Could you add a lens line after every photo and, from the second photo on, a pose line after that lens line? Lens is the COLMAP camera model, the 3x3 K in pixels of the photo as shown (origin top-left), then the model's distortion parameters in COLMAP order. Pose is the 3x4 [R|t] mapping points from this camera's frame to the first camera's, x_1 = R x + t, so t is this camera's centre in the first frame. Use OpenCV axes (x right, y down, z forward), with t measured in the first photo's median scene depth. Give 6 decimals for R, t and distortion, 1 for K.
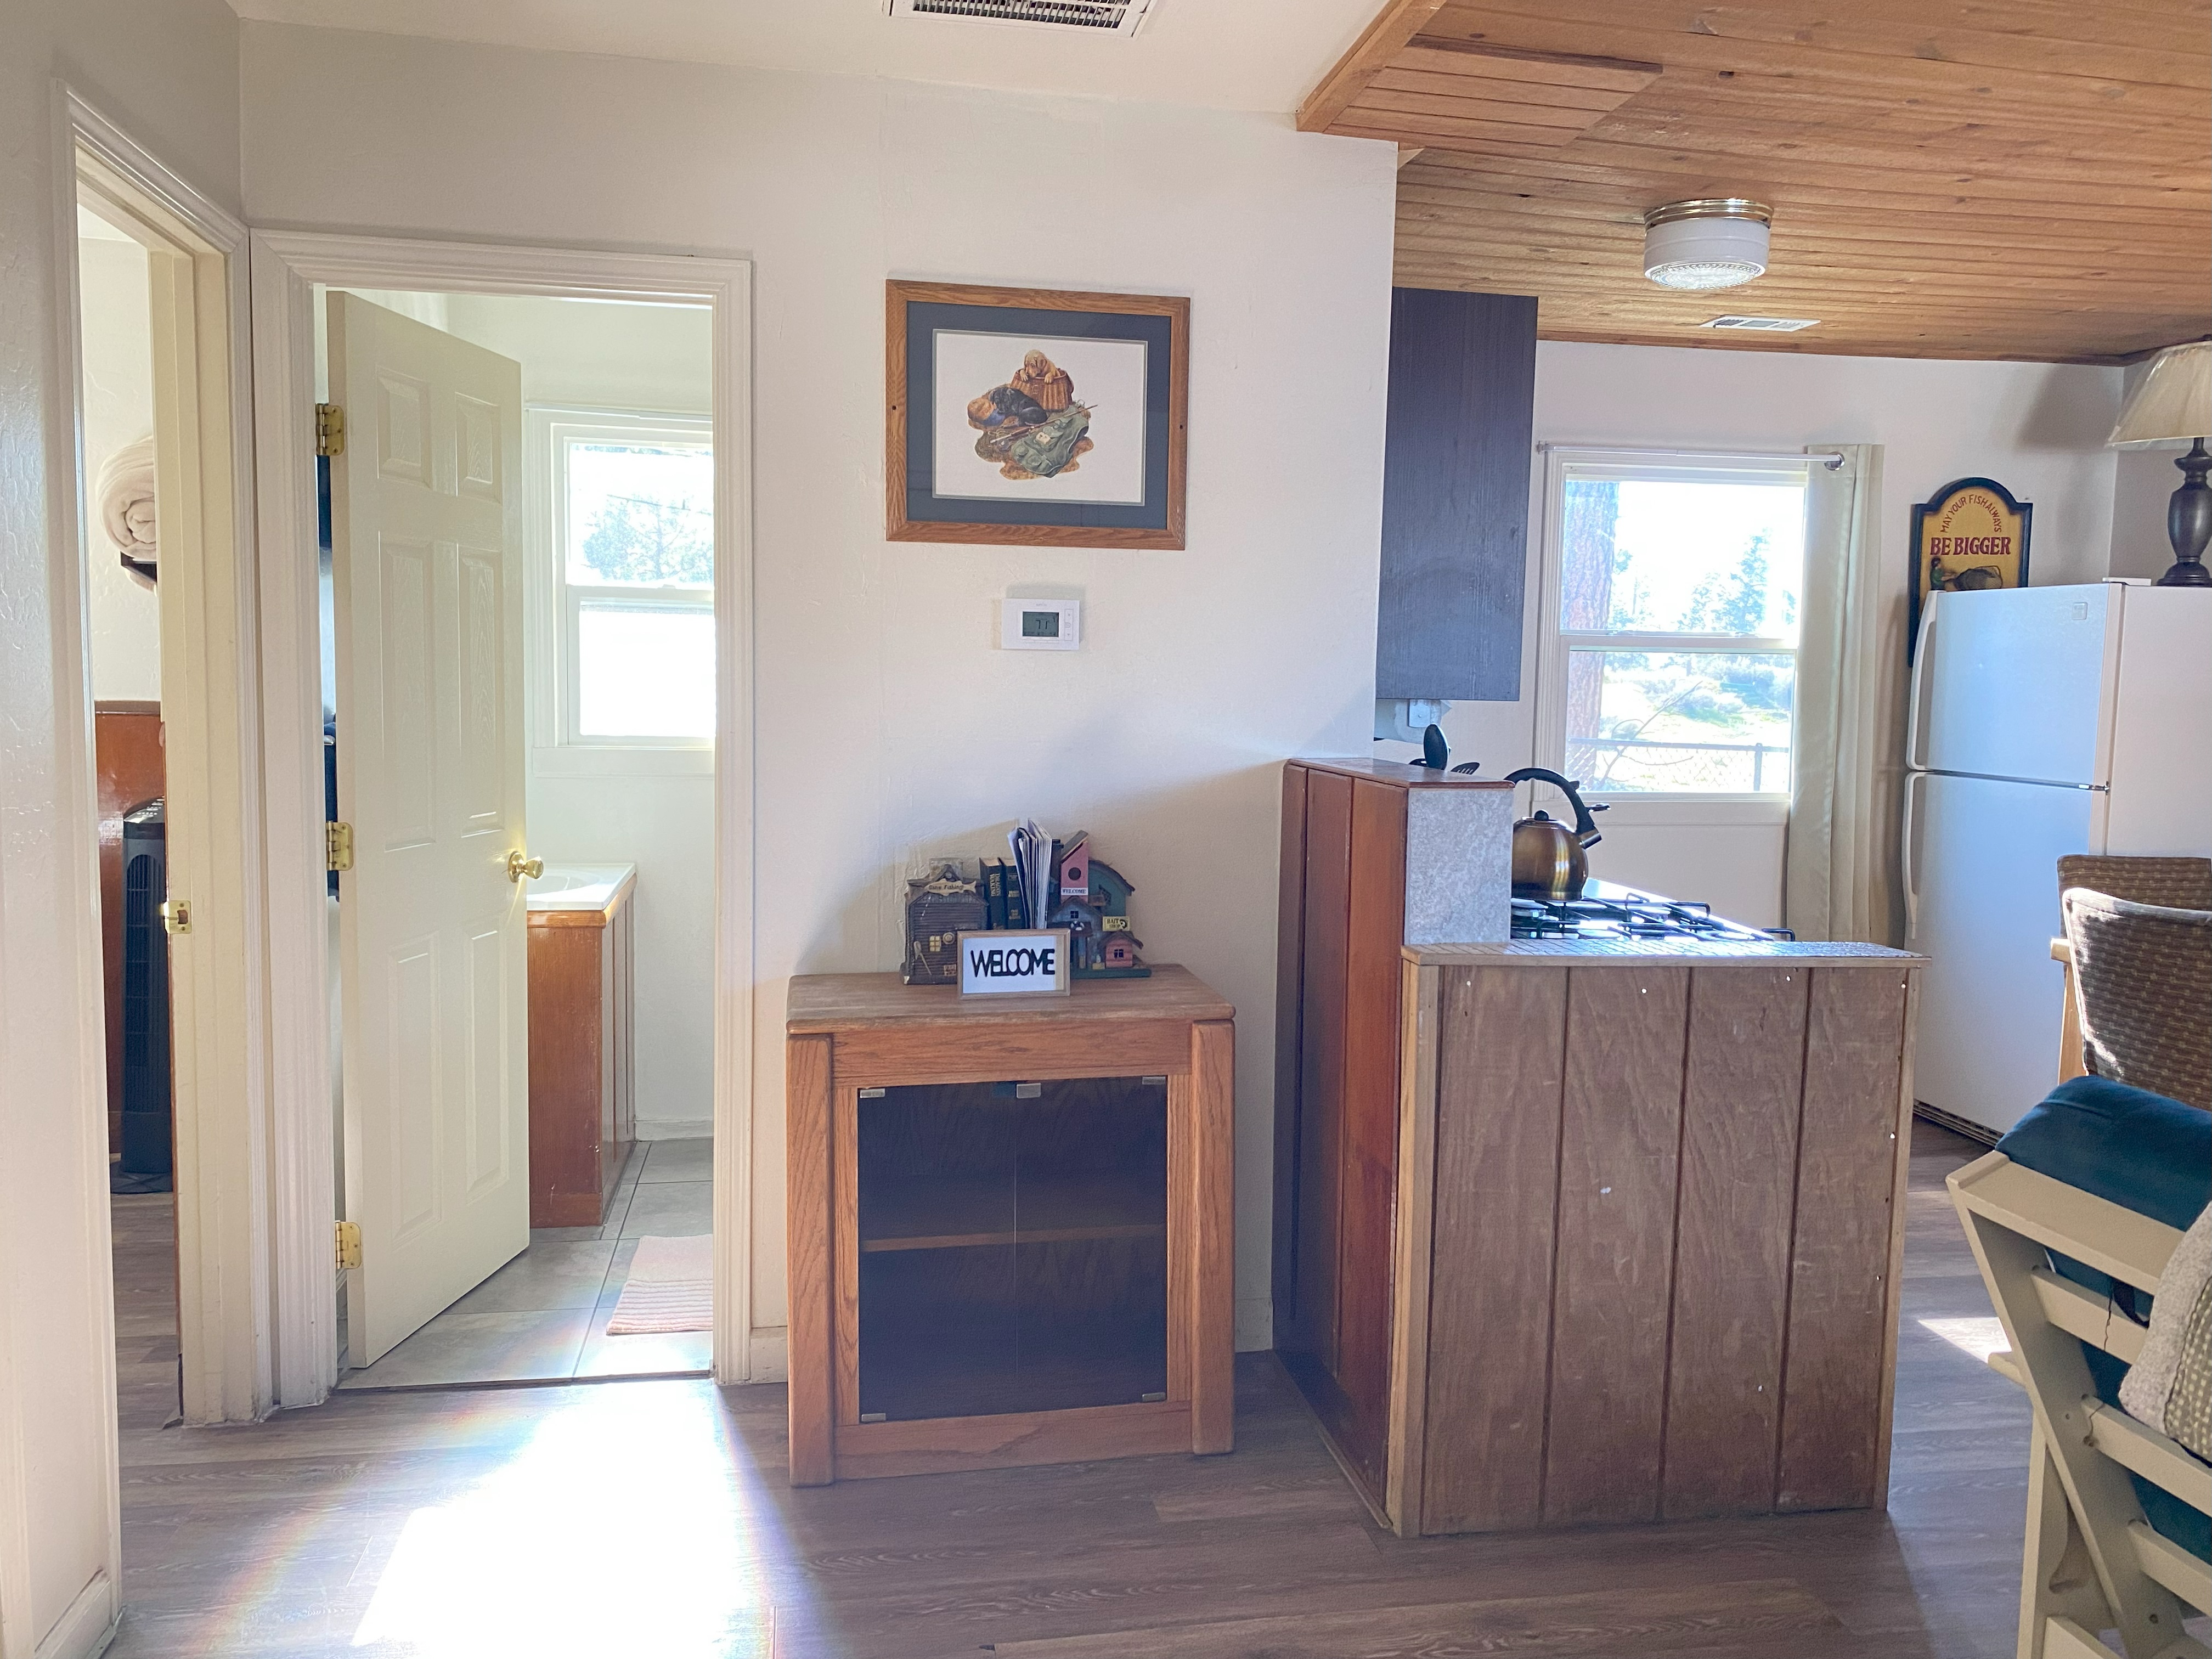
lens RADIAL K [[1682.6, 0, 1098.5], [0, 1682.6, 829.9], [0, 0, 1]] dist [0.040249, -0.040588]
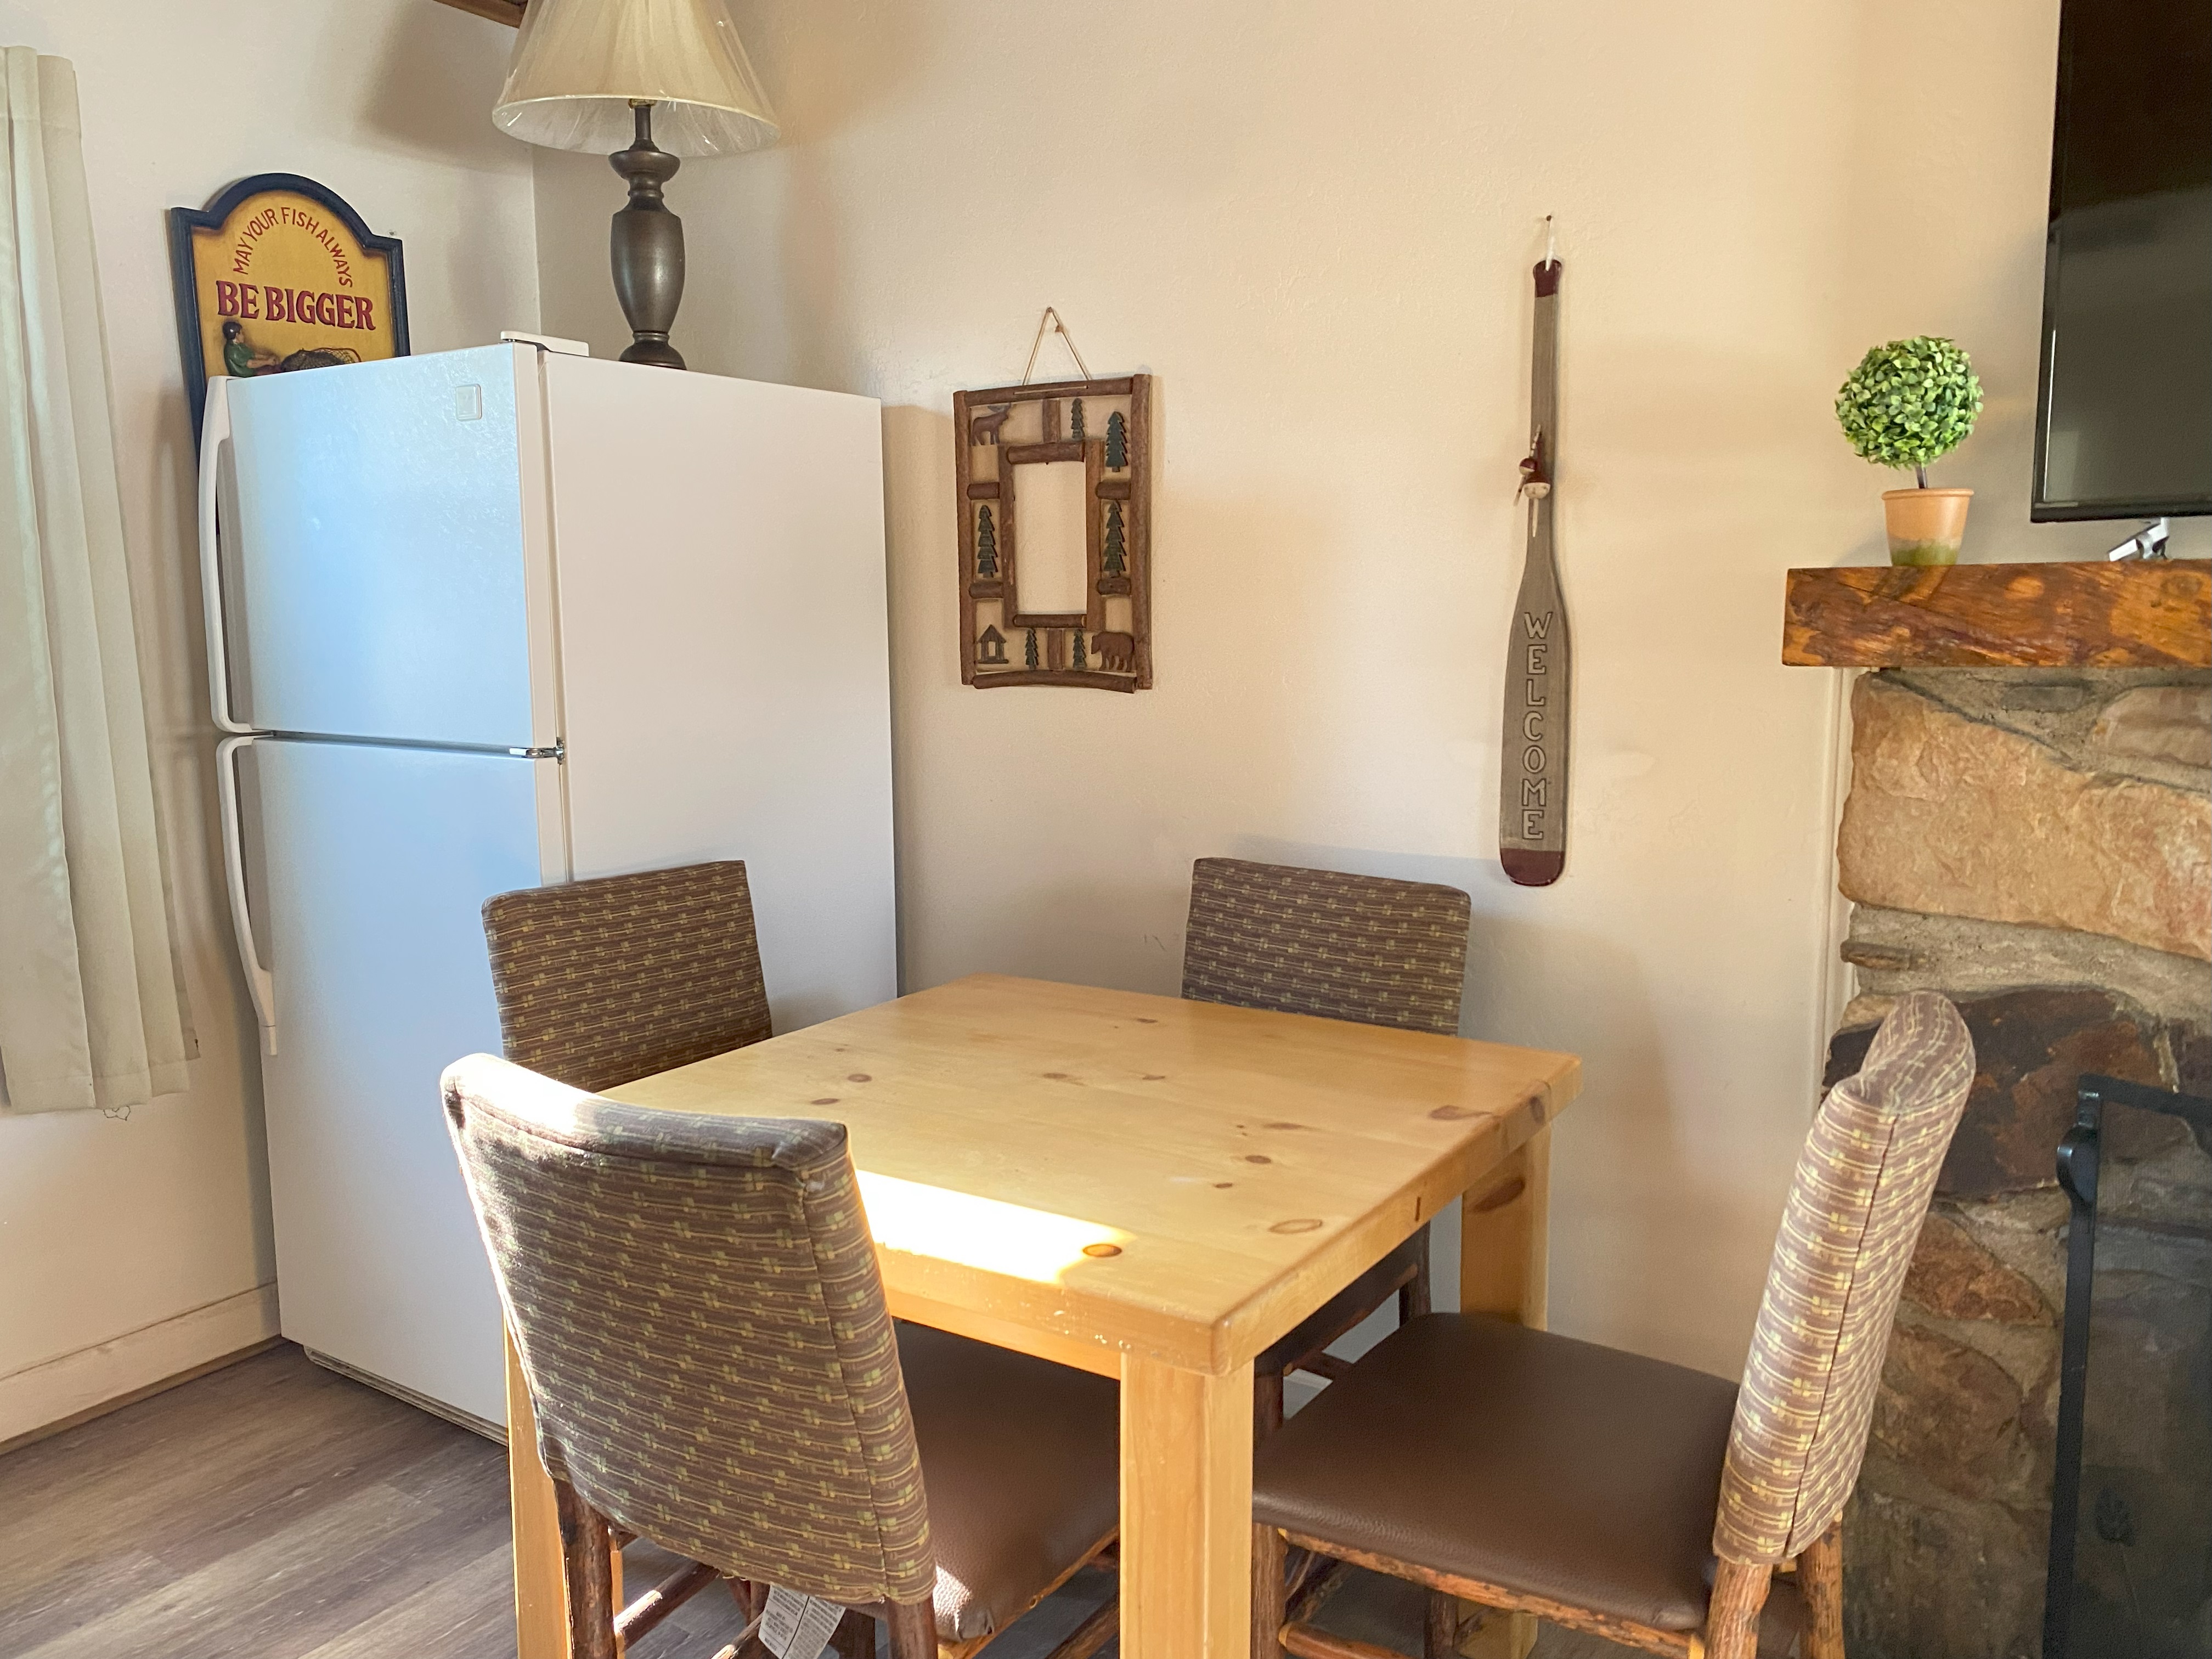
lens RADIAL K [[1682.6, 0, 1089.6], [0, 1682.6, 824.6], [0, 0, 1]] dist [0.040249, -0.040588]
pose [[0.695909, -0.119198, 0.708168, 0.298996], [0.089608, 0.992835, 0.079056, -0.025238], [-0.712517, 0.008442, 0.701604, 0.461819]]
